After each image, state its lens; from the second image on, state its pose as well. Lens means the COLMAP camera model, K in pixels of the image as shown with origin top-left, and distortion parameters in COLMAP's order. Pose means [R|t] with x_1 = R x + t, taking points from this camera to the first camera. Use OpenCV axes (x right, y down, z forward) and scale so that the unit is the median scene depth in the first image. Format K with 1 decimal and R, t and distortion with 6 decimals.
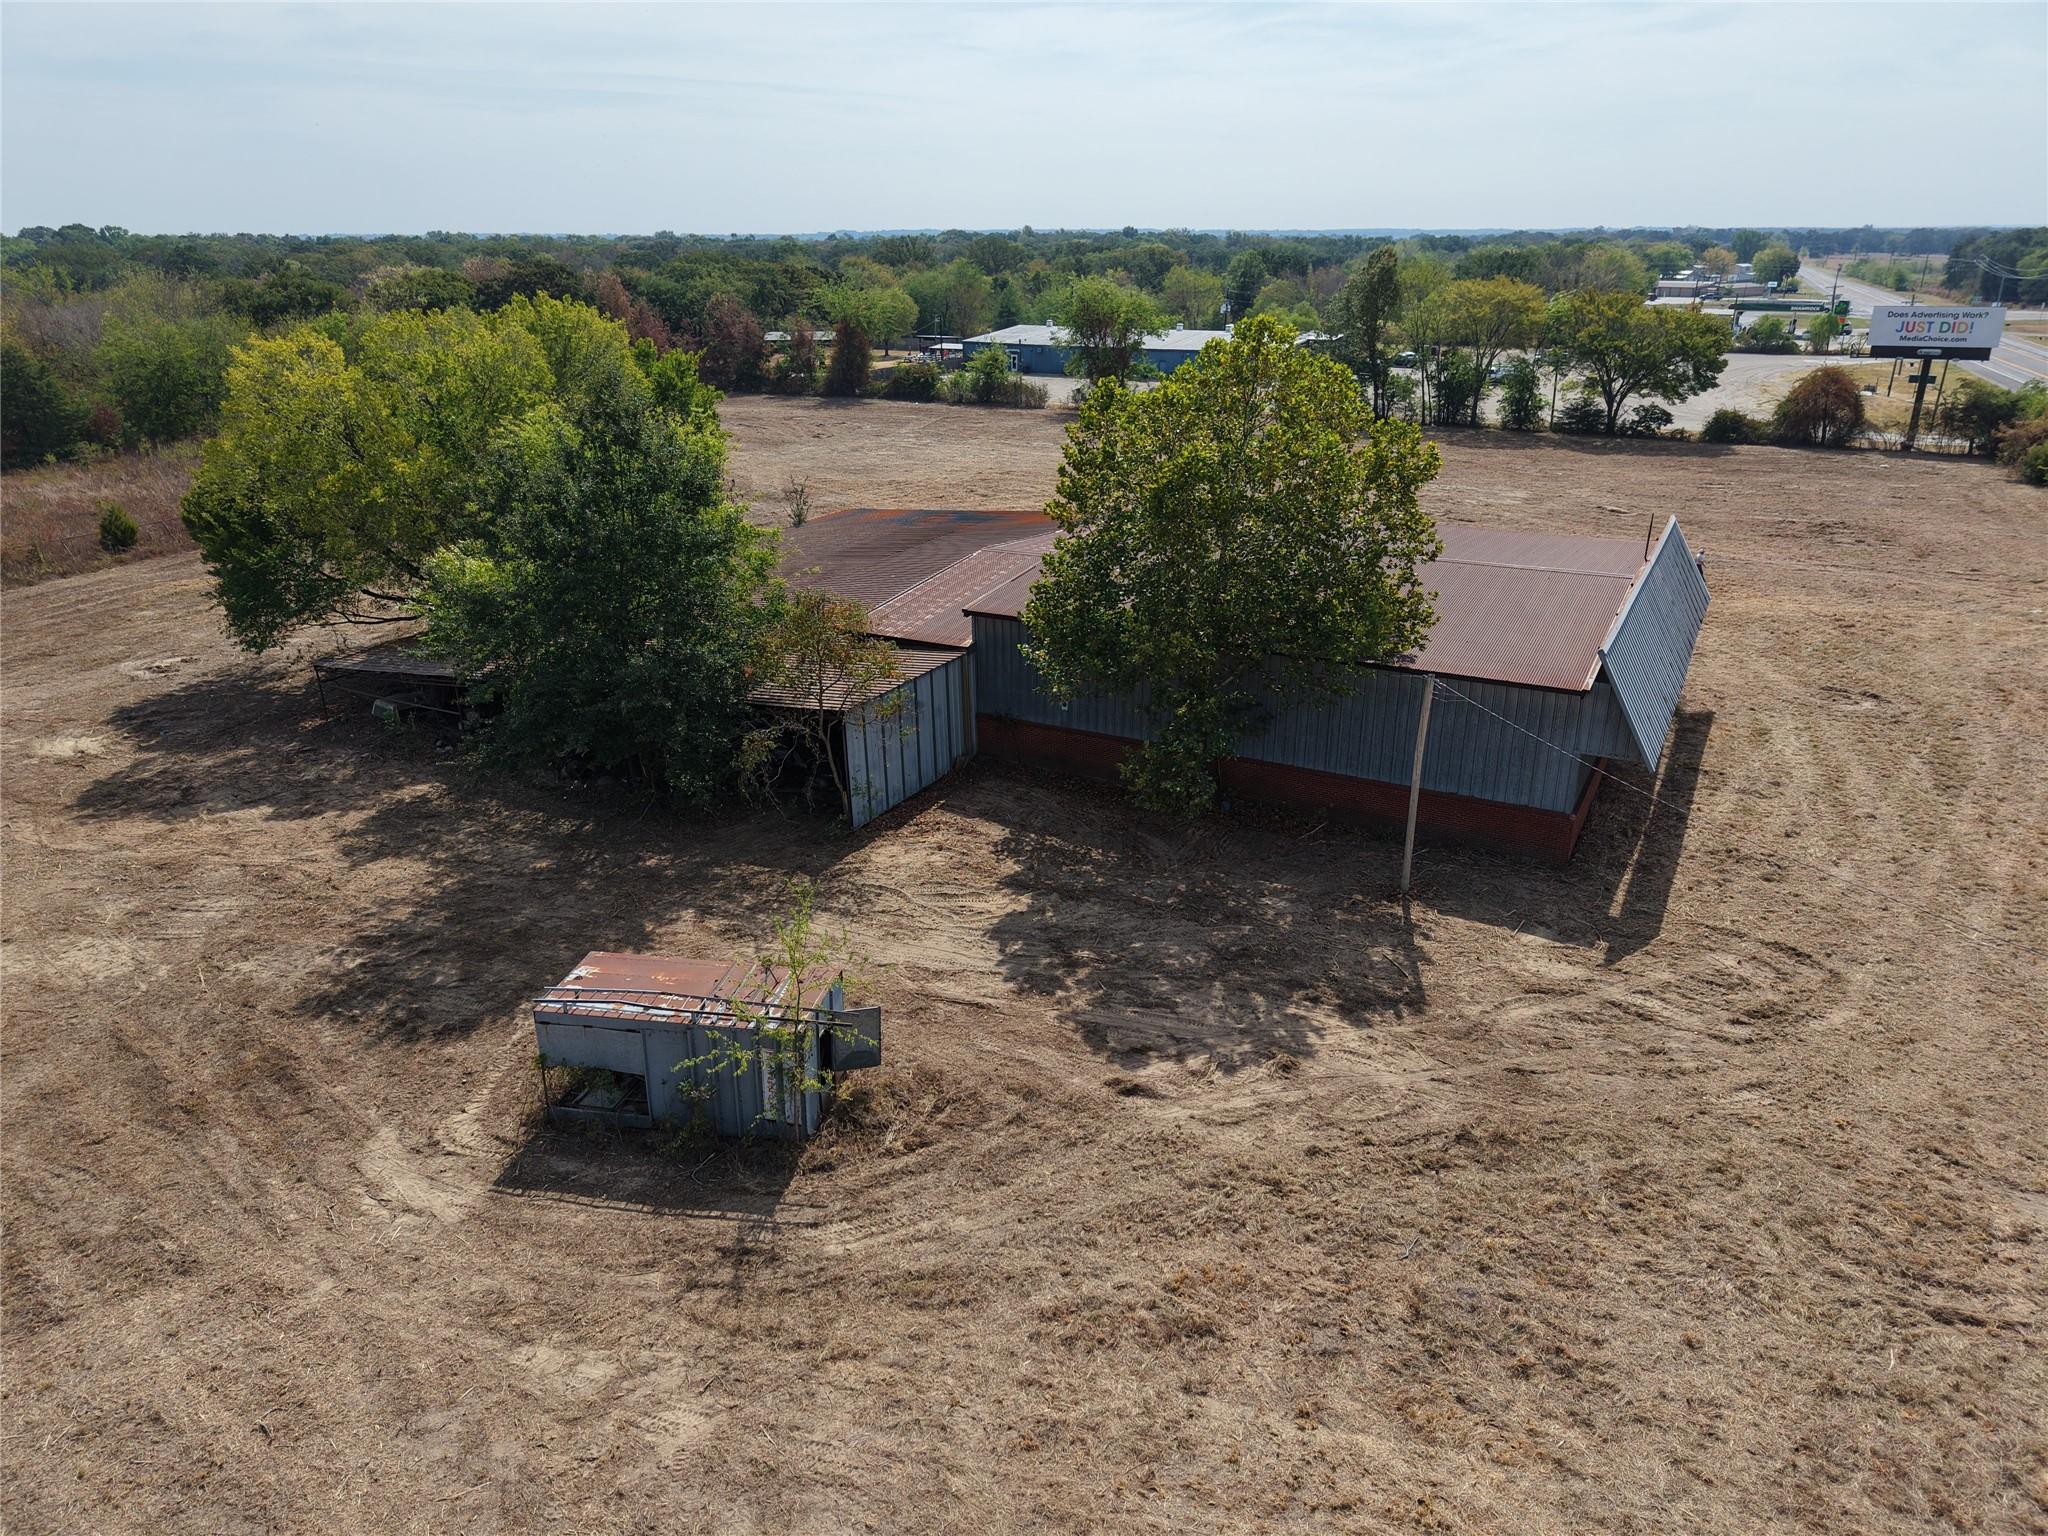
lens RADIAL K [[1352.0, 0, 1017.6], [0, 1352.0, 797.6], [0, 0, 1]] dist [0.036434, -0.039680]
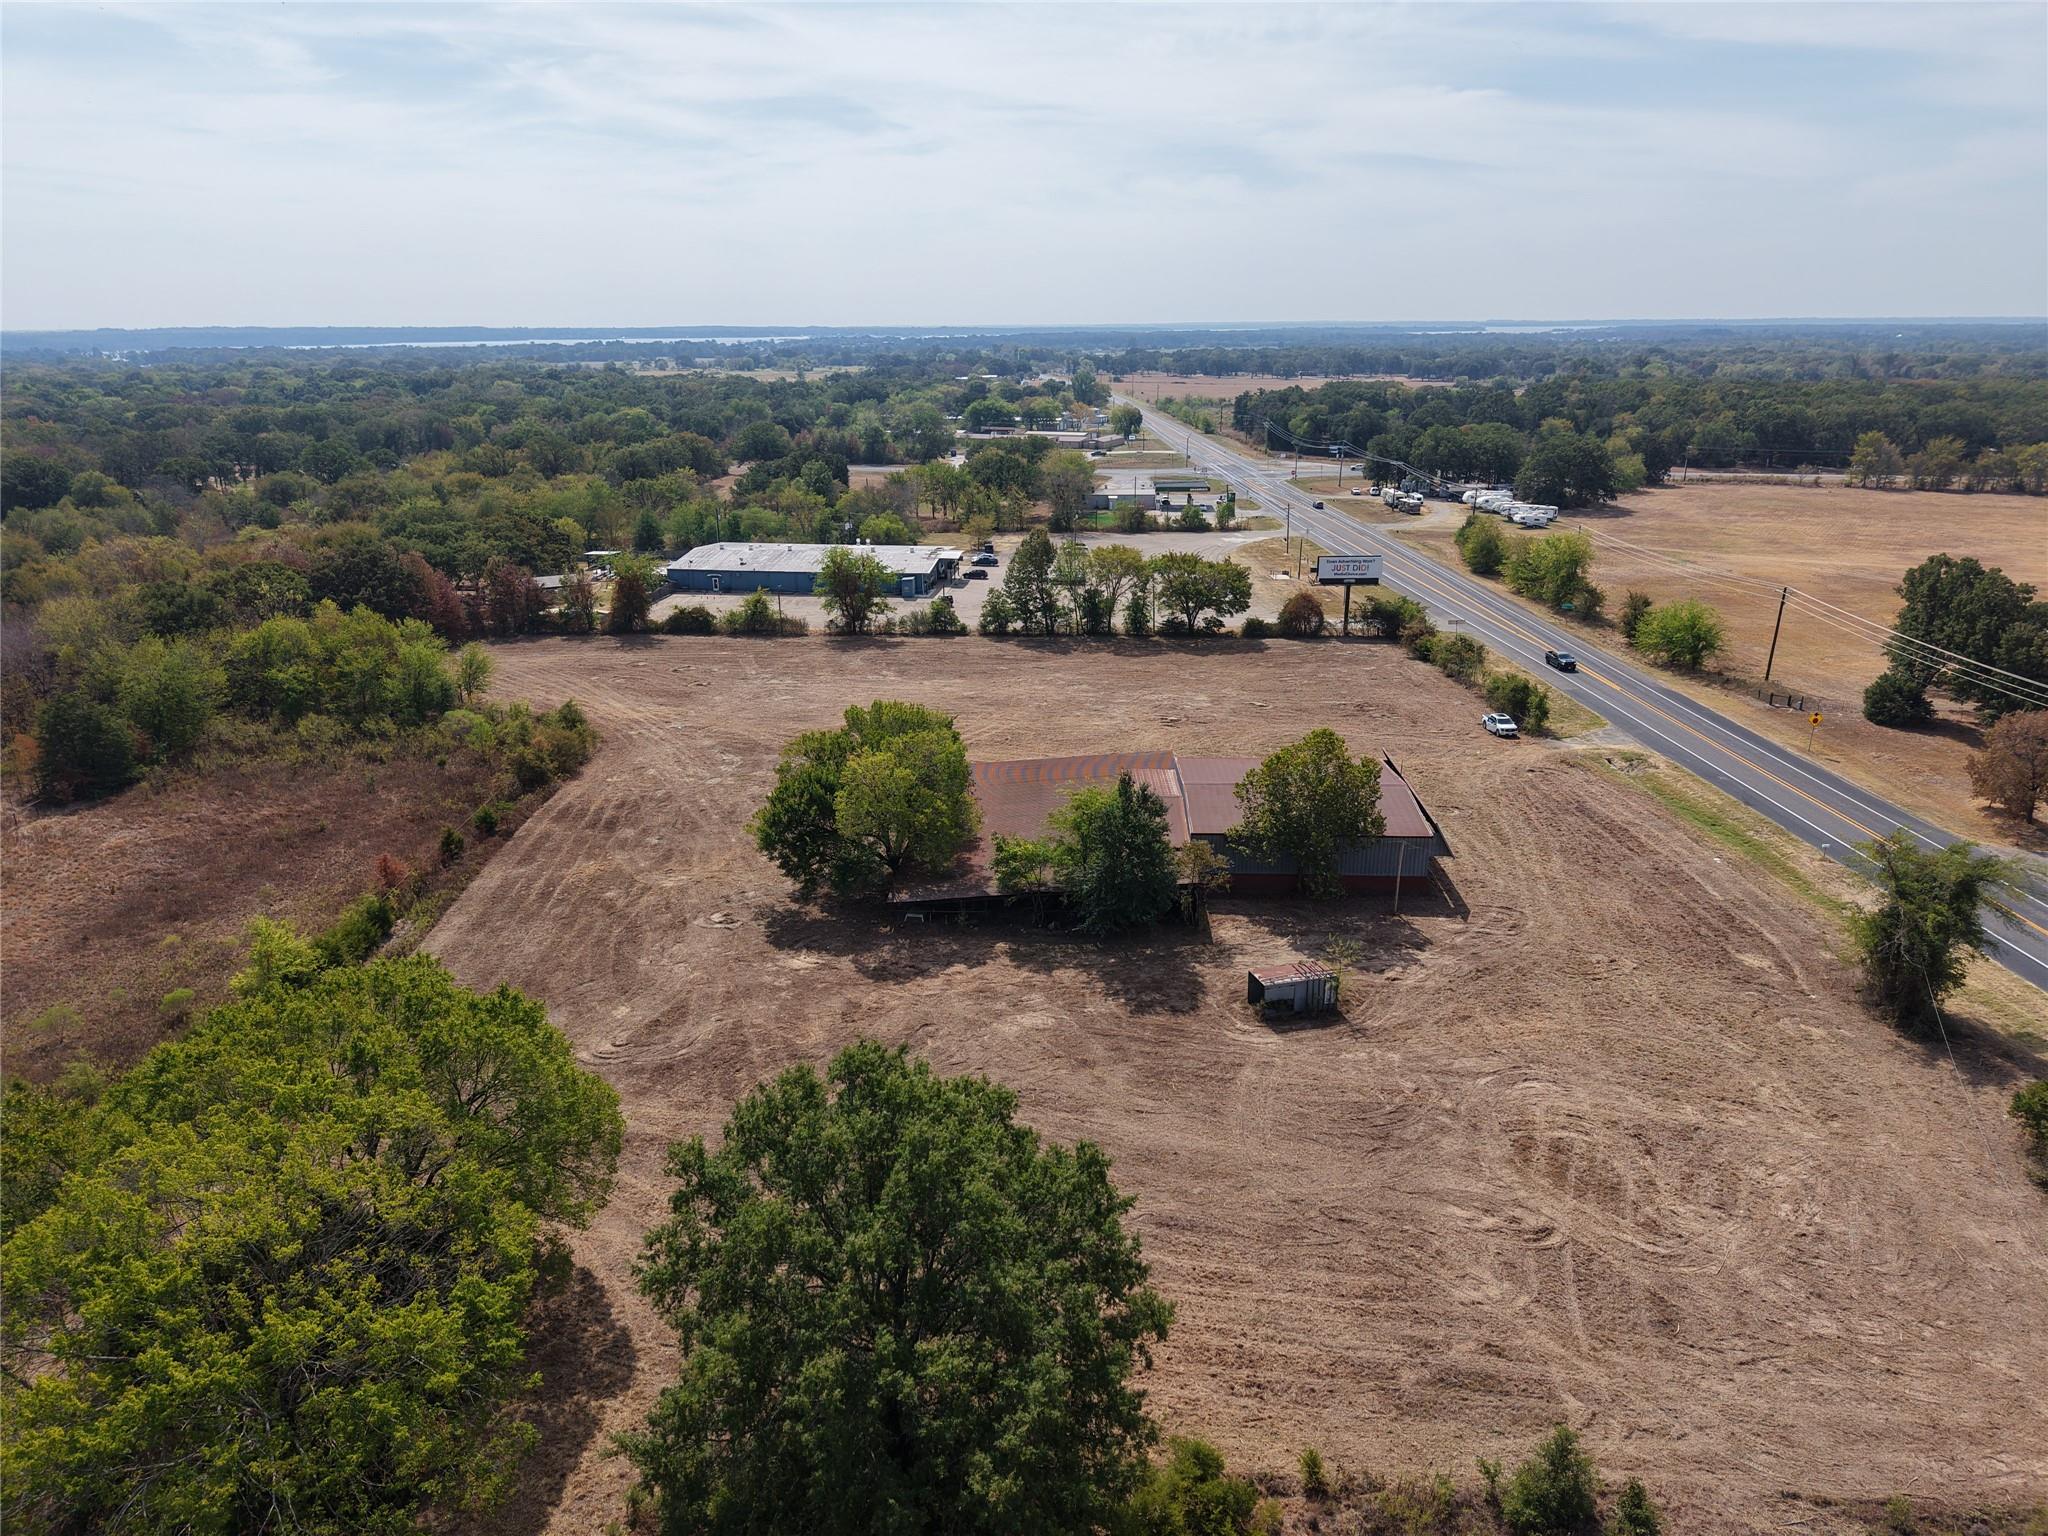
lens RADIAL K [[1352.0, 0, 1017.6], [0, 1352.0, 797.6], [0, 0, 1]] dist [0.036434, -0.039680]
pose [[0.899241, -0.139907, 0.414477, -1.002924], [0.165214, 0.985924, -0.025648, -0.143951], [-0.405055, 0.091541, 0.909698, -0.841938]]
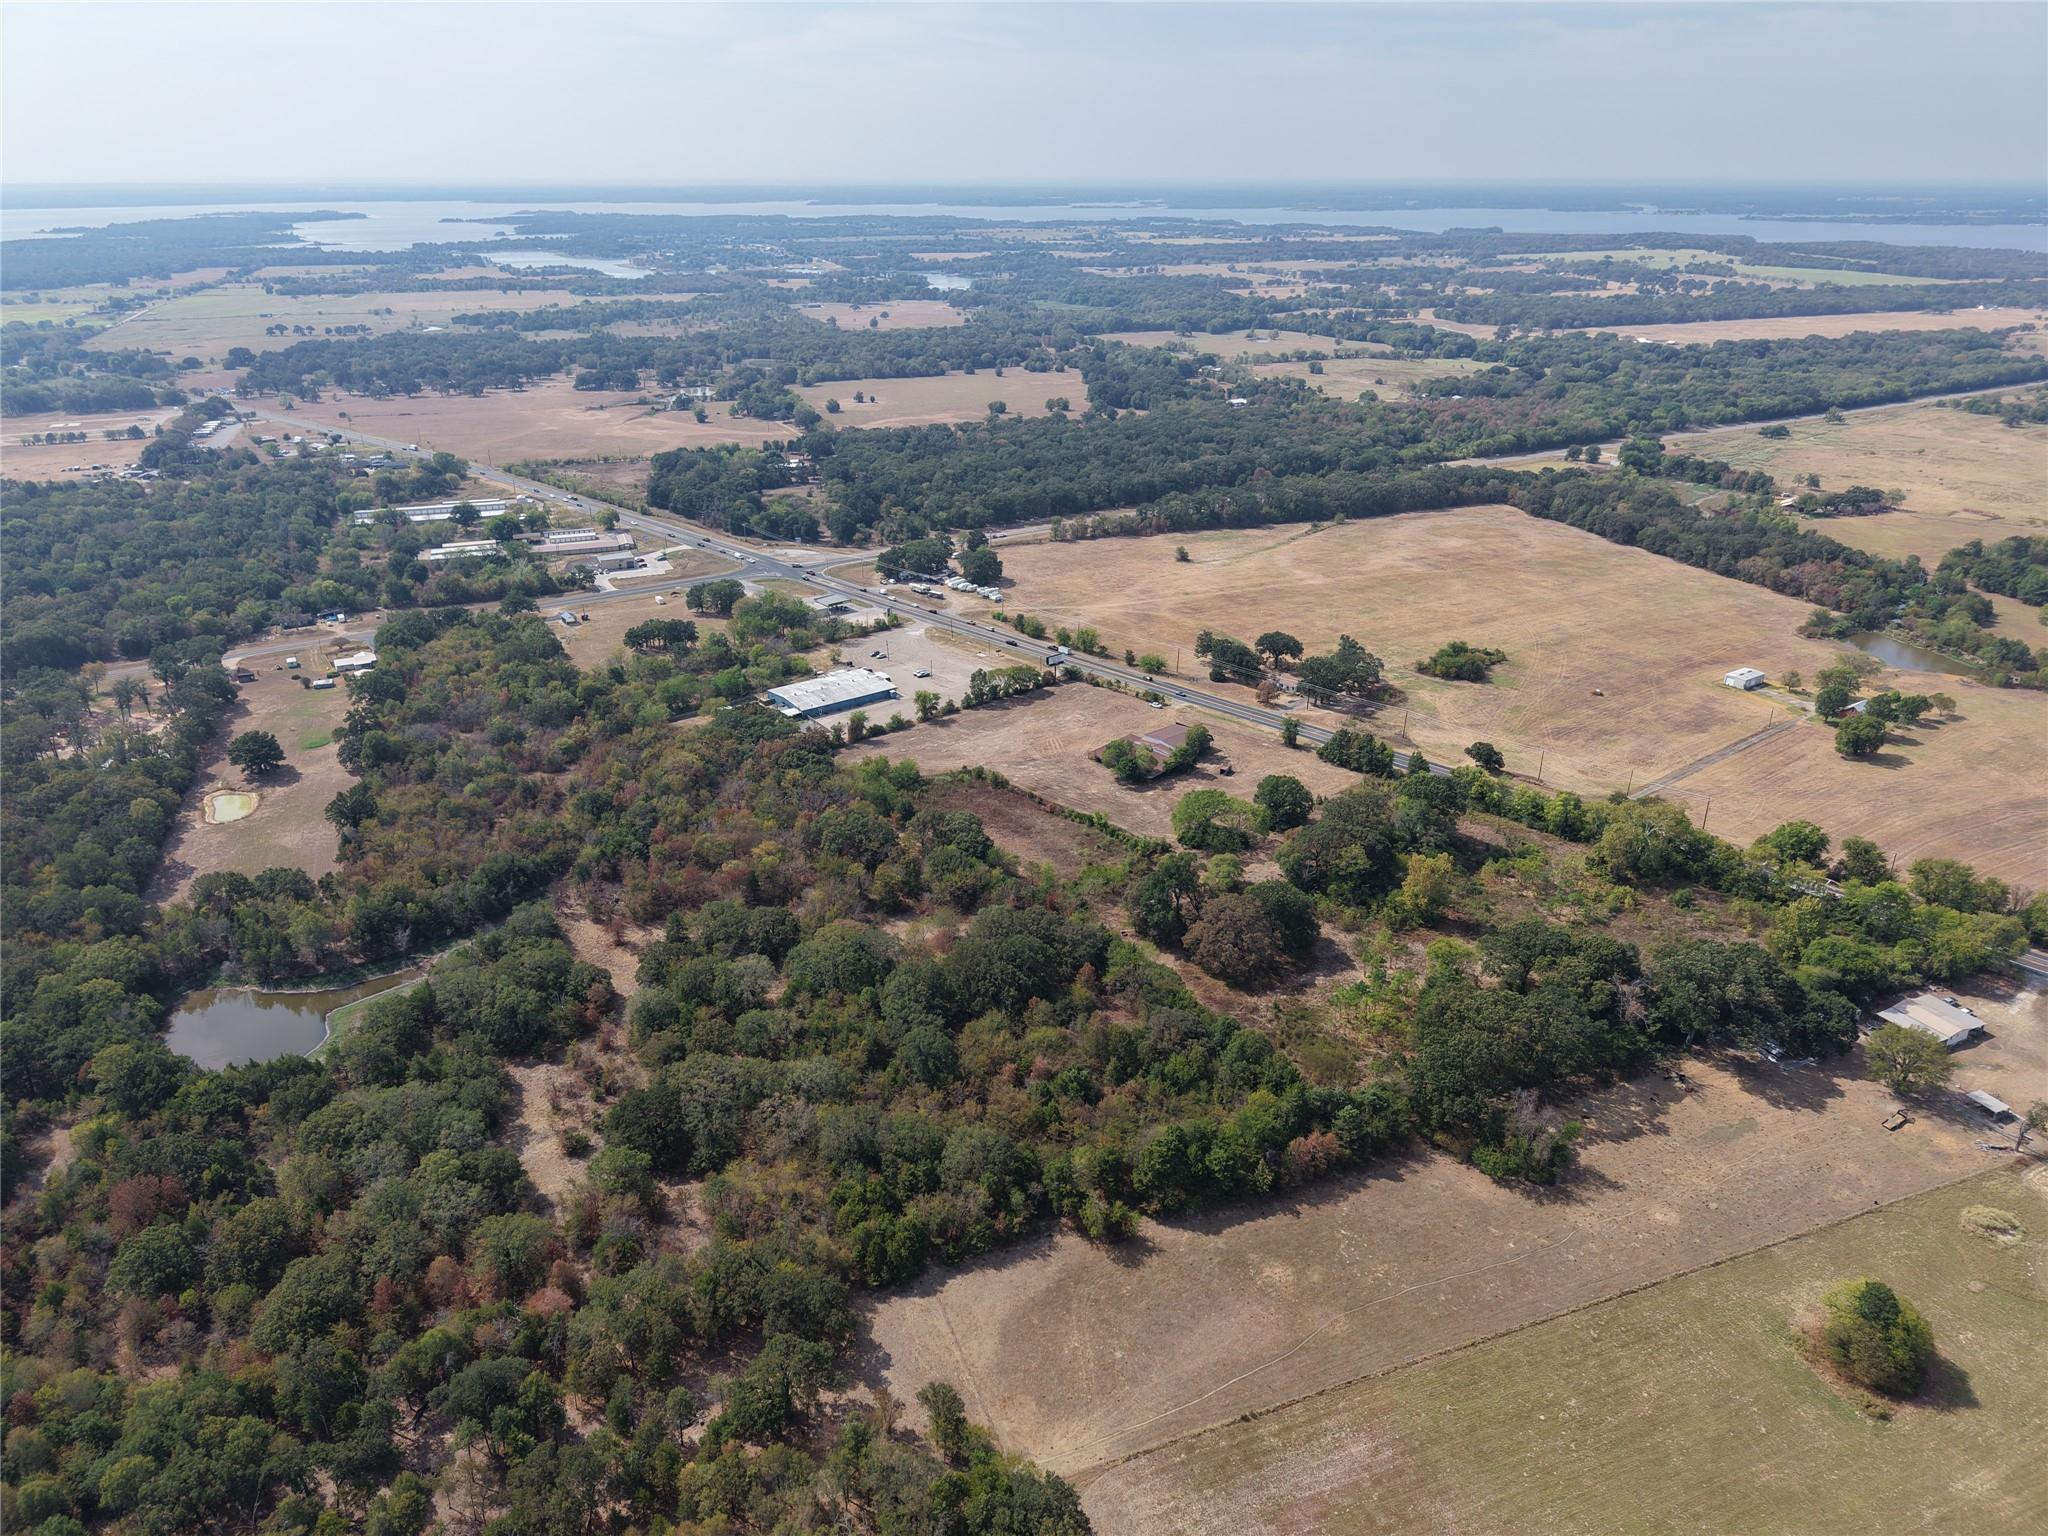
lens RADIAL K [[1356.8, 0, 1008.4], [0, 1356.8, 765.5], [0, 0, 1]] dist [0.030097, -0.032147]
pose [[0.358702, -0.366049, 0.858686, -8.427793], [0.358985, 0.903252, 0.235088, -2.603085], [-0.861663, 0.223929, 0.455404, -2.437228]]
